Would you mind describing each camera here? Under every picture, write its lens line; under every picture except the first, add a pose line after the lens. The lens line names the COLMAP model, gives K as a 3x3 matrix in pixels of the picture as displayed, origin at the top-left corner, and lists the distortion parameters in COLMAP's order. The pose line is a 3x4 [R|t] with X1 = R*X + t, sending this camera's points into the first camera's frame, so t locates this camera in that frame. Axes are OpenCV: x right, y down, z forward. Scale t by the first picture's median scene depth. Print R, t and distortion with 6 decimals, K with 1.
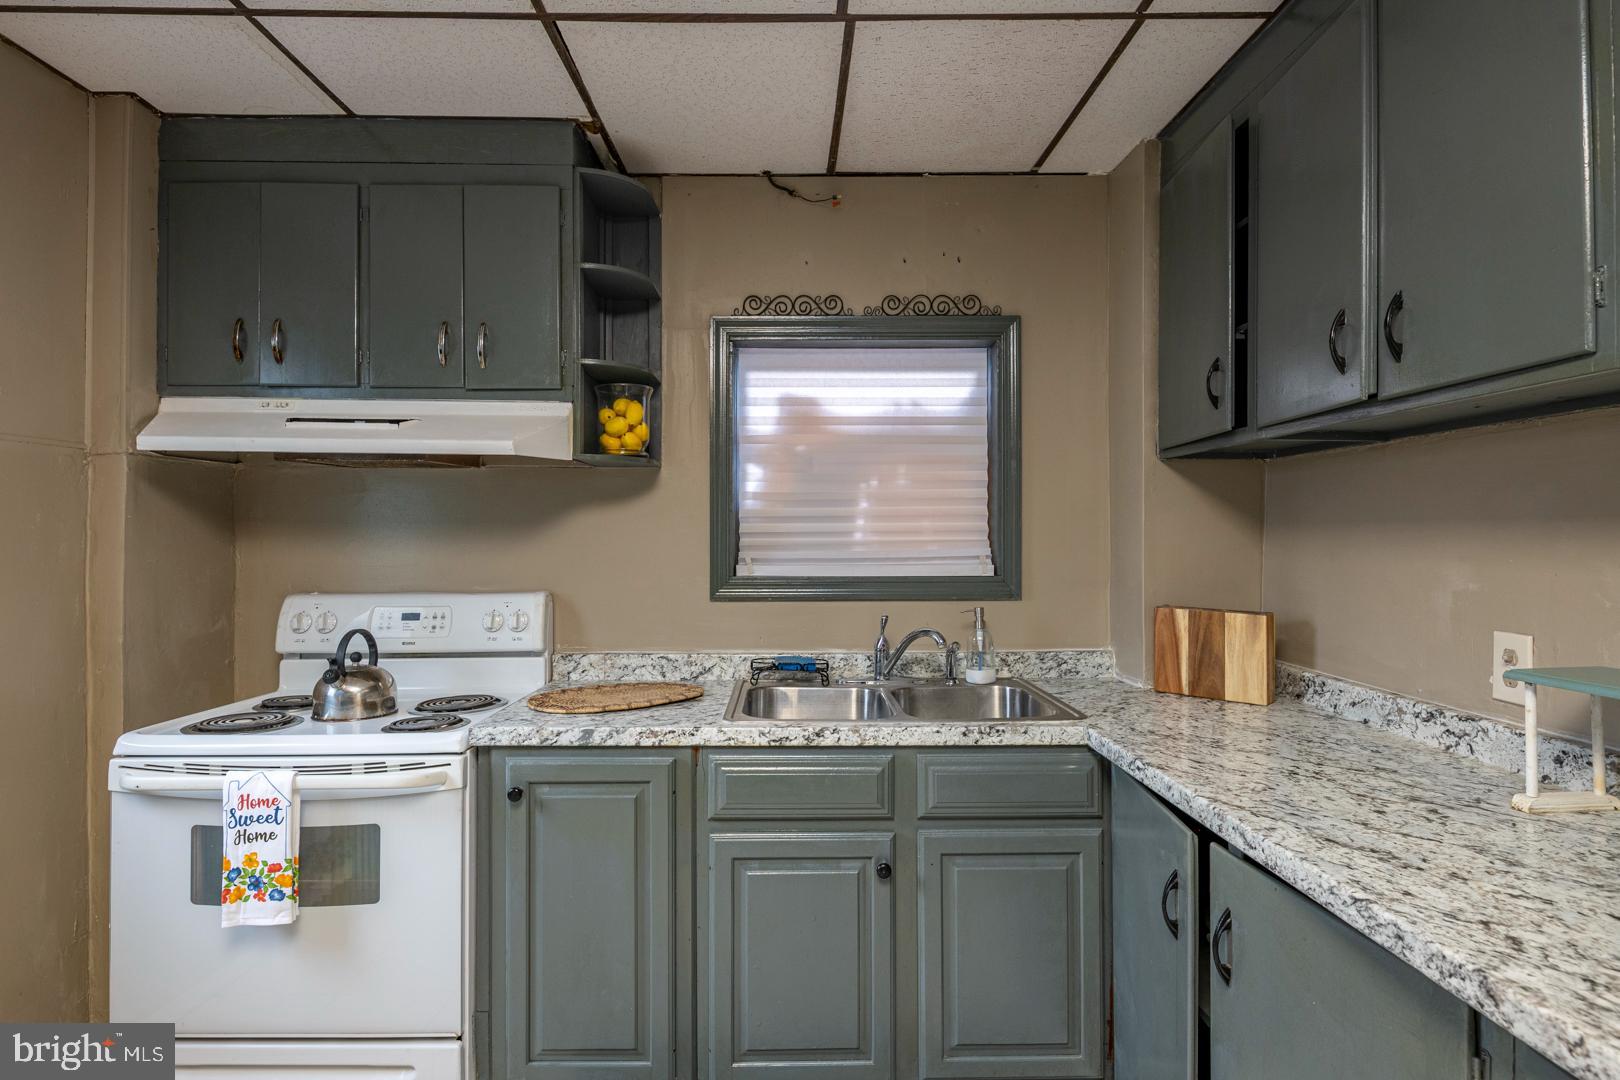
lens RADIAL K [[814.5, 0, 812.3], [0, 814.5, 533.1], [0, 0, 1]] dist [0.000265, -0.000921]
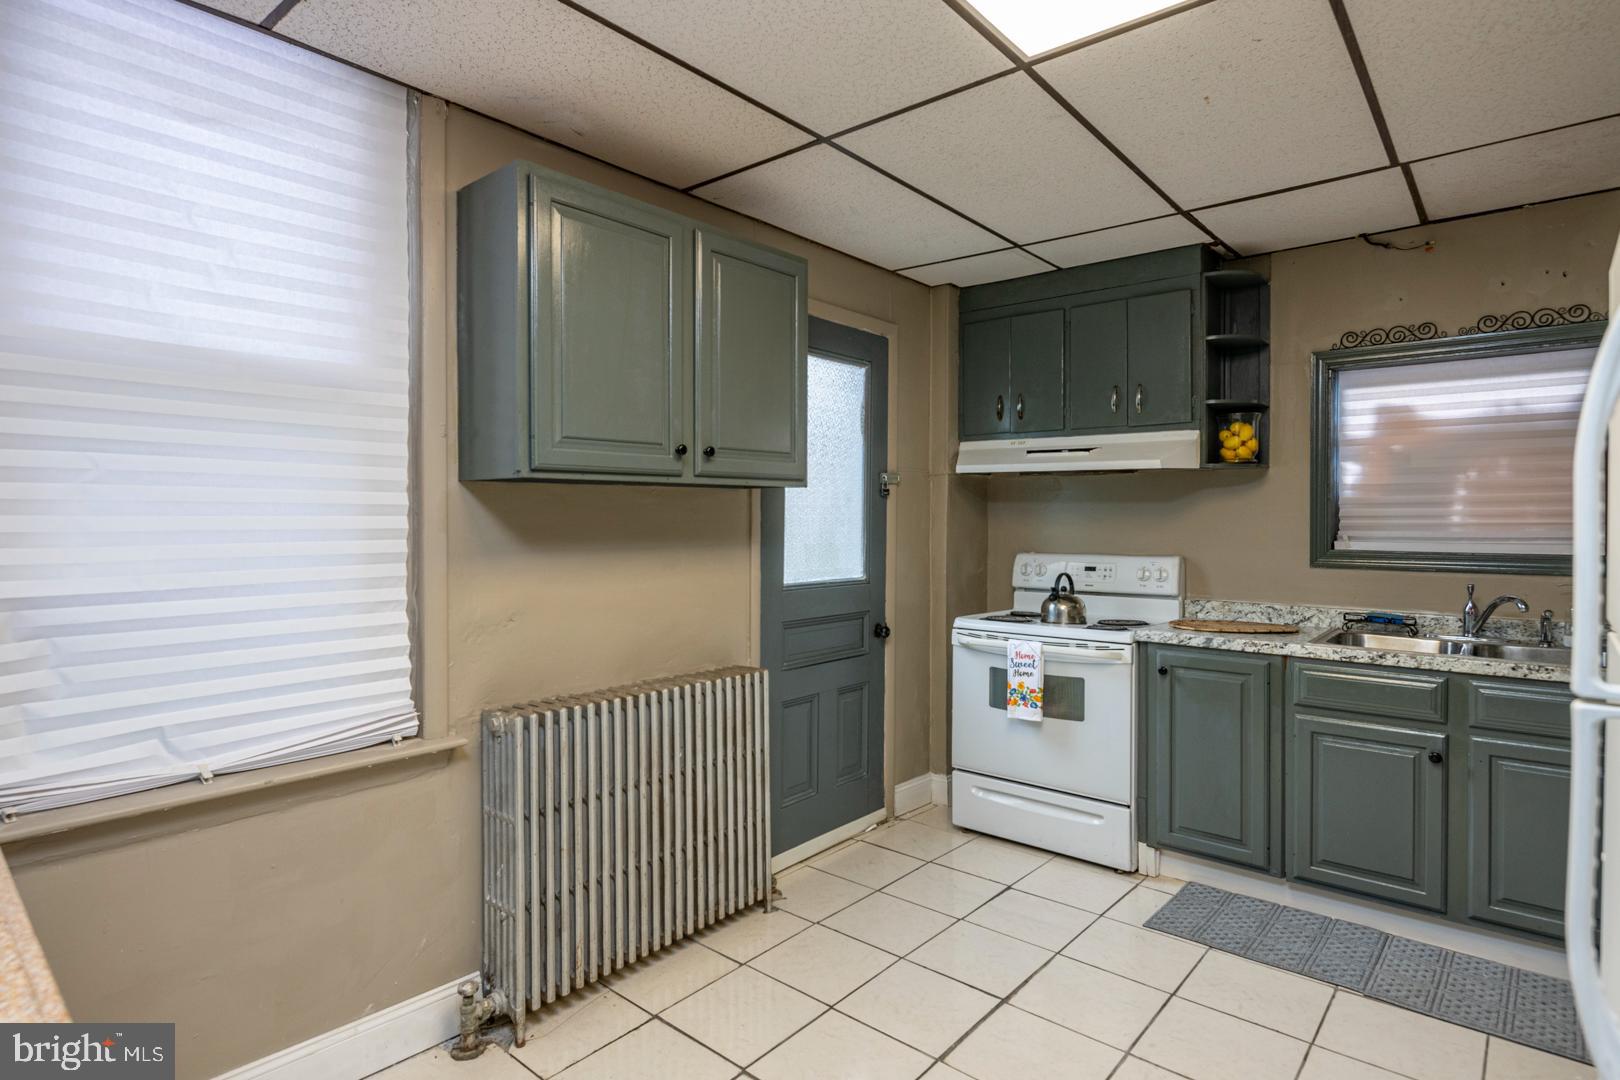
lens RADIAL K [[857.3, 0, 775.4], [0, 857.3, 520.7], [0, 0, 1]] dist [-0.001857, -0.002362]
pose [[0.733838, 0.005046, -0.679306, 0.219108], [0.001232, 0.999961, 0.008758, -0.007355], [0.679323, -0.007264, 0.733803, -0.738141]]
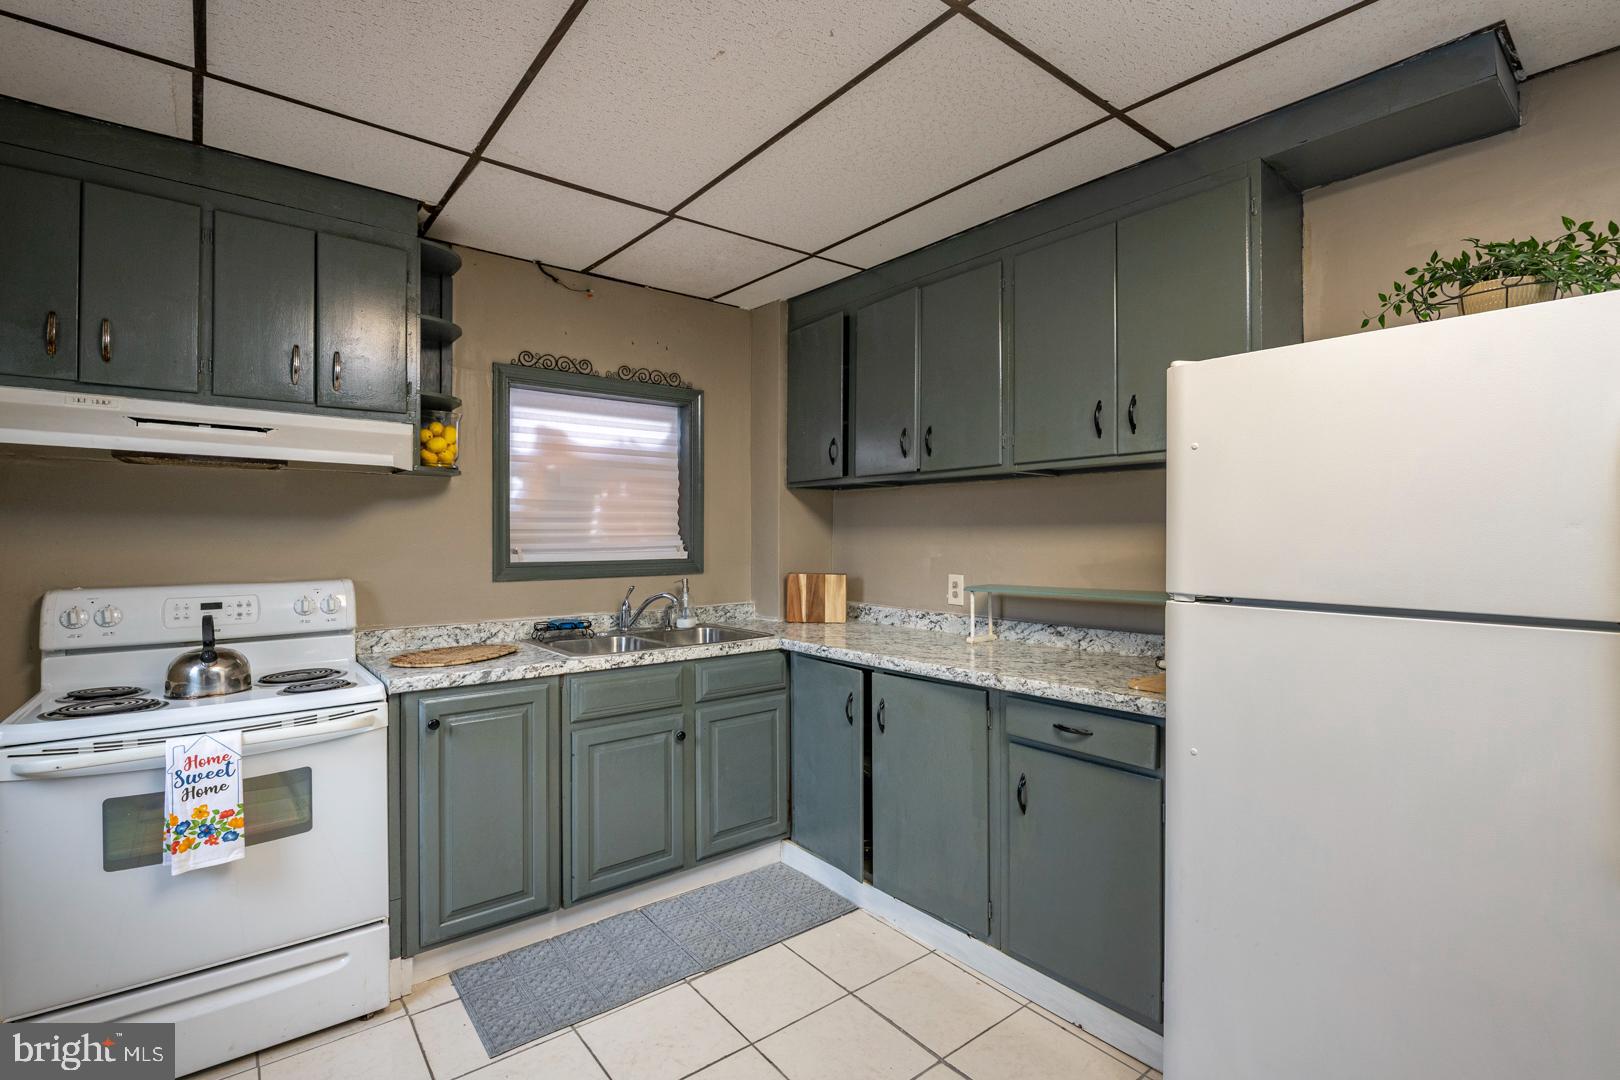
lens RADIAL K [[738.8, 0, 808.7], [0, 738.8, 534.4], [0, 0, 1]] dist [-0.009380, -0.000392]
pose [[0.789944, 0.001296, 0.613177, -0.536676], [-0.002956, 0.999994, 0.001694, 0.005092], [-0.613171, -0.003151, 0.789944, -0.282711]]
